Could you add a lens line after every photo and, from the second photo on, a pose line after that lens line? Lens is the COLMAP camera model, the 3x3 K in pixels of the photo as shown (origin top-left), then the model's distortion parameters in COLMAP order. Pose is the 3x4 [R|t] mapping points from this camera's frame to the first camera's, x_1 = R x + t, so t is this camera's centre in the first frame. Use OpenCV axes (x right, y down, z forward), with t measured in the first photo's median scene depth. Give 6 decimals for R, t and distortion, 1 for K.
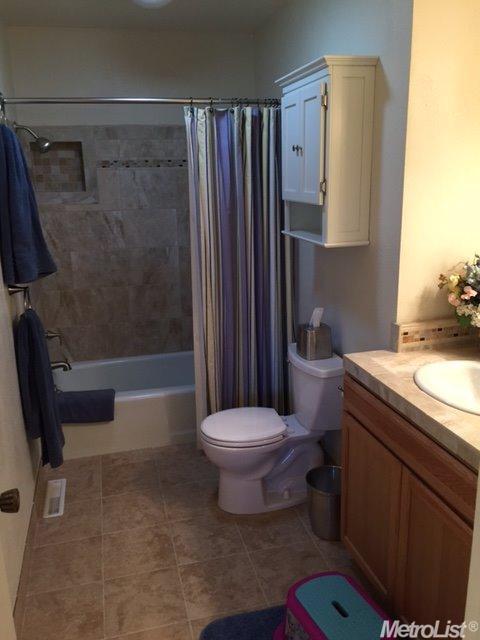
lens RADIAL K [[552.3, 0, 238.9], [0, 552.3, 320.0], [0, 0, 1]] dist [0.078536, -0.116509]
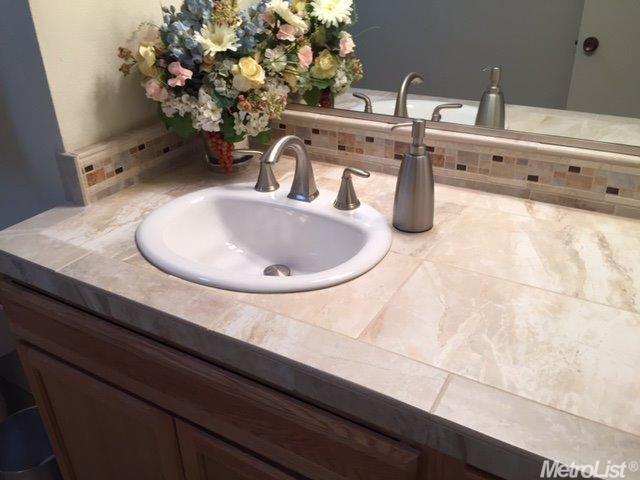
lens RADIAL K [[552.3, 0, 322.3], [0, 552.3, 238.4], [0, 0, 1]] dist [0.078536, -0.116509]
pose [[0.707670, -0.324317, 0.627711, 0.107143], [0.189842, 0.943036, 0.273210, -0.019013], [-0.680560, -0.074177, 0.728927, 0.492250]]
